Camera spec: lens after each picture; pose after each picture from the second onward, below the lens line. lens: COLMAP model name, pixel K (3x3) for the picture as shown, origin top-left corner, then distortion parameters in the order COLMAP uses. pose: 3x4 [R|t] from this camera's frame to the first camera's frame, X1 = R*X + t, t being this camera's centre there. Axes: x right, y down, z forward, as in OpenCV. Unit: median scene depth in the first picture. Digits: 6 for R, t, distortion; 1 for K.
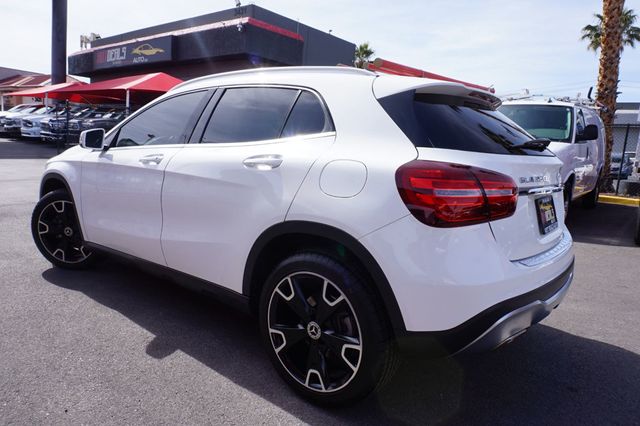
lens RADIAL K [[435.8, 0, 320.0], [0, 435.8, 213.0], [0, 0, 1]] dist [-0.034459, 0.002449]
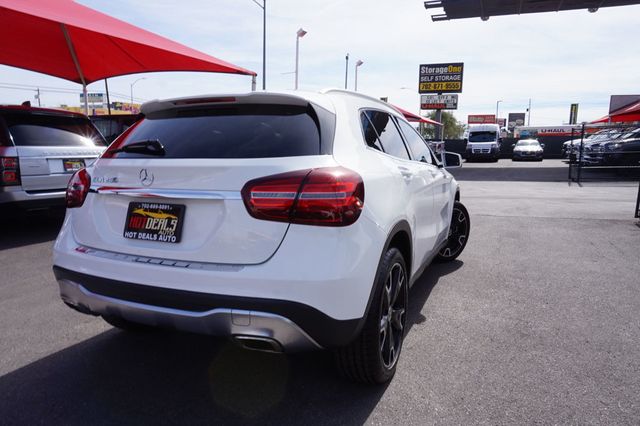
lens RADIAL K [[436.1, 0, 320.0], [0, 436.1, 213.0], [0, 0, 1]] dist [-0.035788, 0.035363]
pose [[0.256184, 0.081058, -0.963224, 0.389994], [-0.141964, 0.988828, 0.045455, -0.027950], [0.956146, 0.125098, 0.264829, 0.283732]]
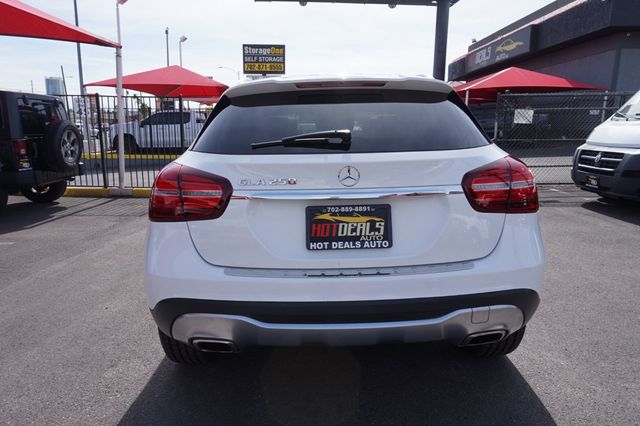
lens RADIAL K [[436.1, 0, 320.0], [0, 436.1, 213.0], [0, 0, 1]] dist [-0.035788, 0.035363]
pose [[0.636752, 0.080061, -0.766901, 0.284928], [-0.074734, 0.996320, 0.041960, -0.013536], [0.767439, 0.030596, 0.640392, 0.117910]]
